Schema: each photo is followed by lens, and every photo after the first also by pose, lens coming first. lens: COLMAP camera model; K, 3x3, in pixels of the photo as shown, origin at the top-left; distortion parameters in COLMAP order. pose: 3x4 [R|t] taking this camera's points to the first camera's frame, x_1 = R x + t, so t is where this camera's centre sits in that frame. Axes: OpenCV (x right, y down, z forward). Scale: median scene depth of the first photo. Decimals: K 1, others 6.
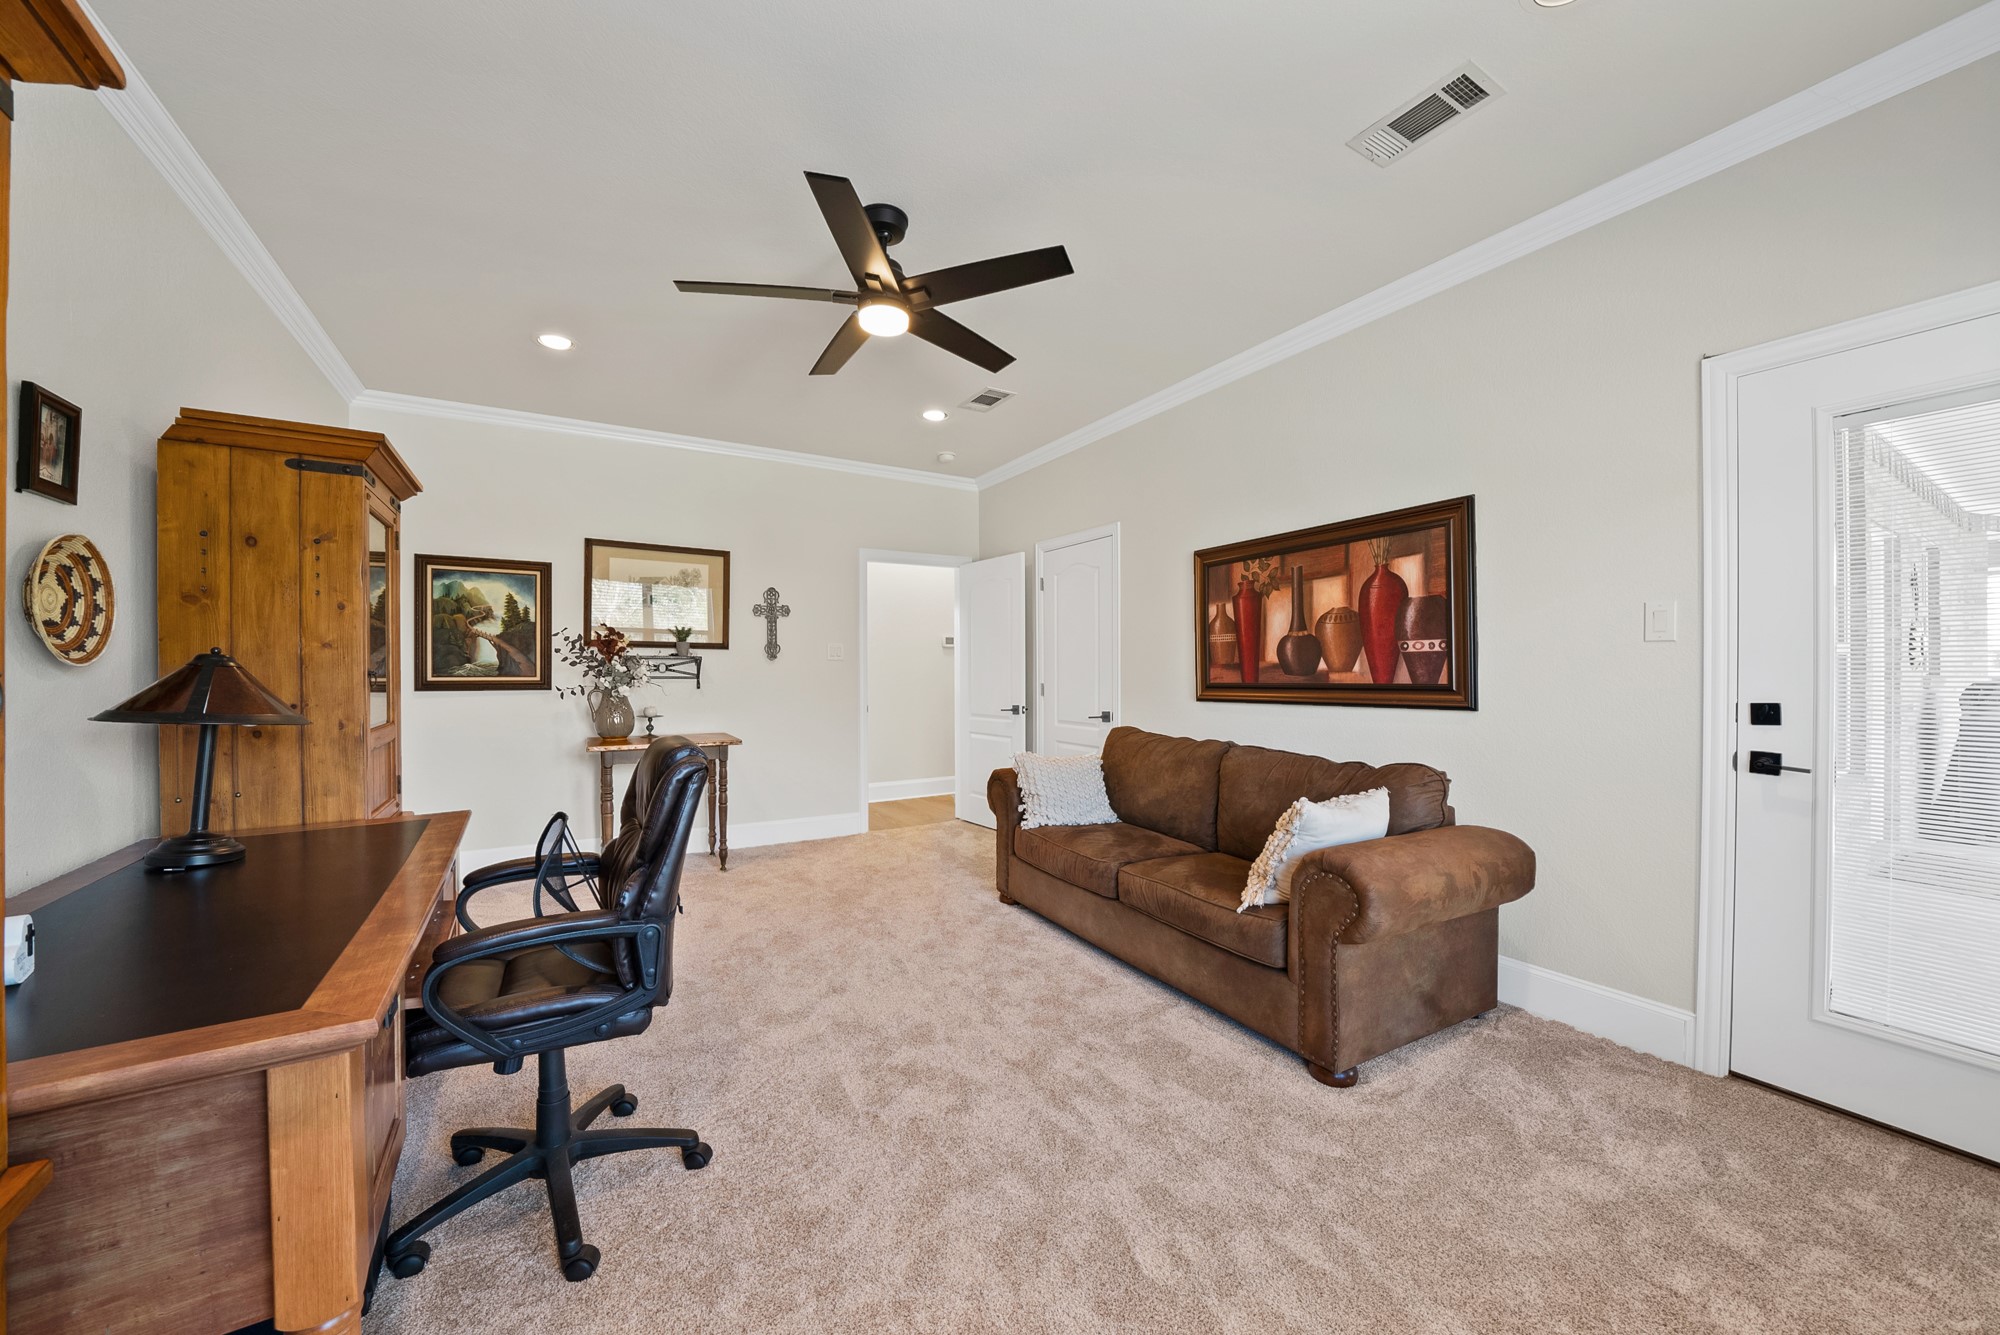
lens RADIAL K [[717.5, 0, 995.5], [0, 717.5, 673.5], [0, 0, 1]] dist [-0.019827, -0.000147]
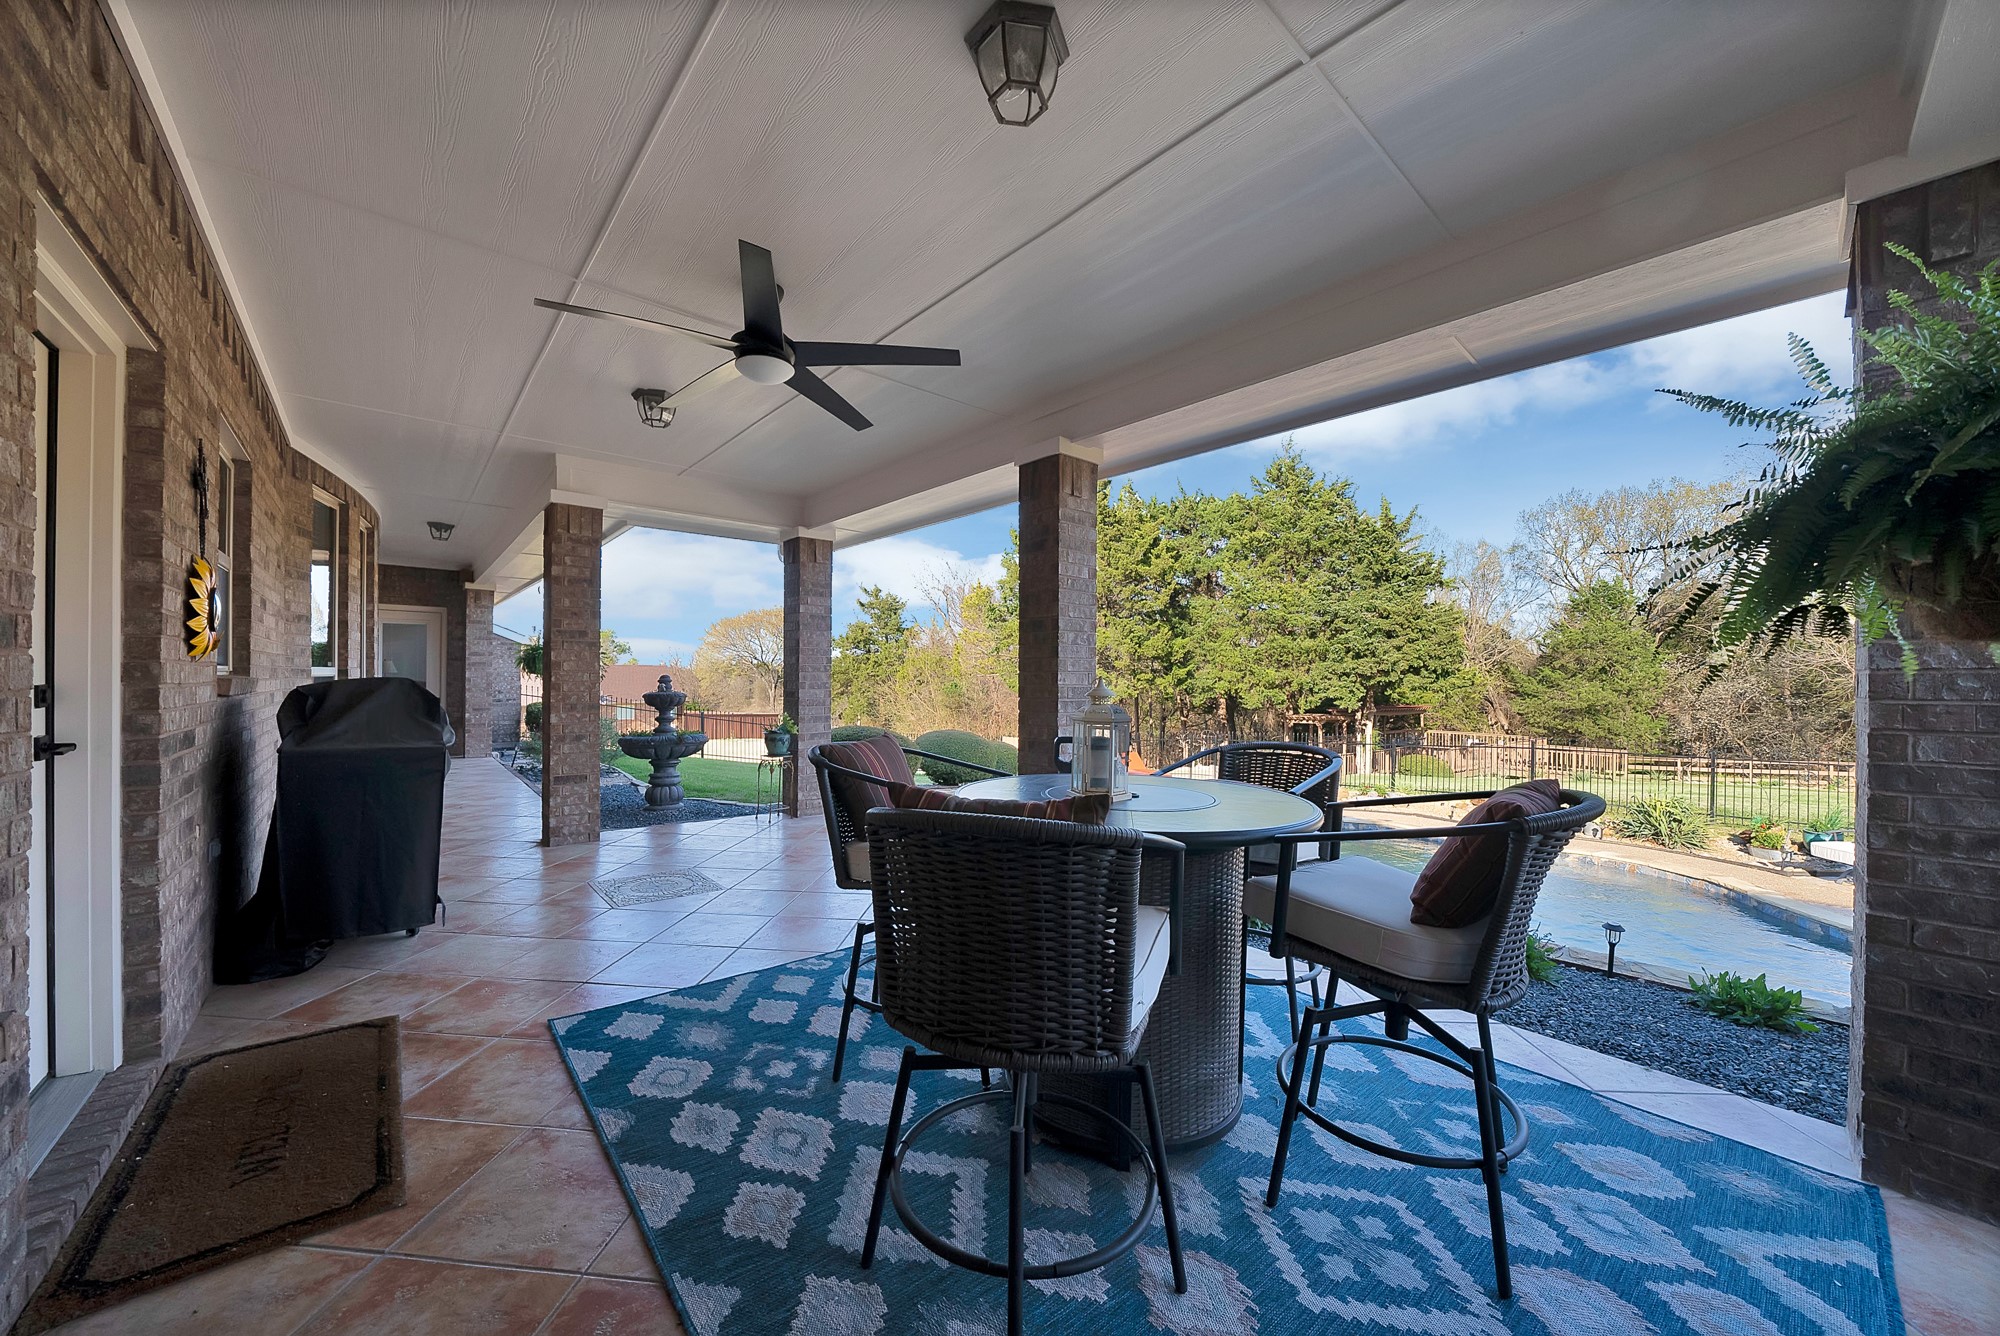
lens RADIAL K [[717.5, 0, 995.5], [0, 717.5, 674.0], [0, 0, 1]] dist [-0.019827, -0.000147]
pose [[-0.170086, 0.007709, 0.985399, 0.762289], [0.006917, 0.999954, -0.006629, 0.012698], [-0.985405, 0.005688, -0.170131, 0.540366]]
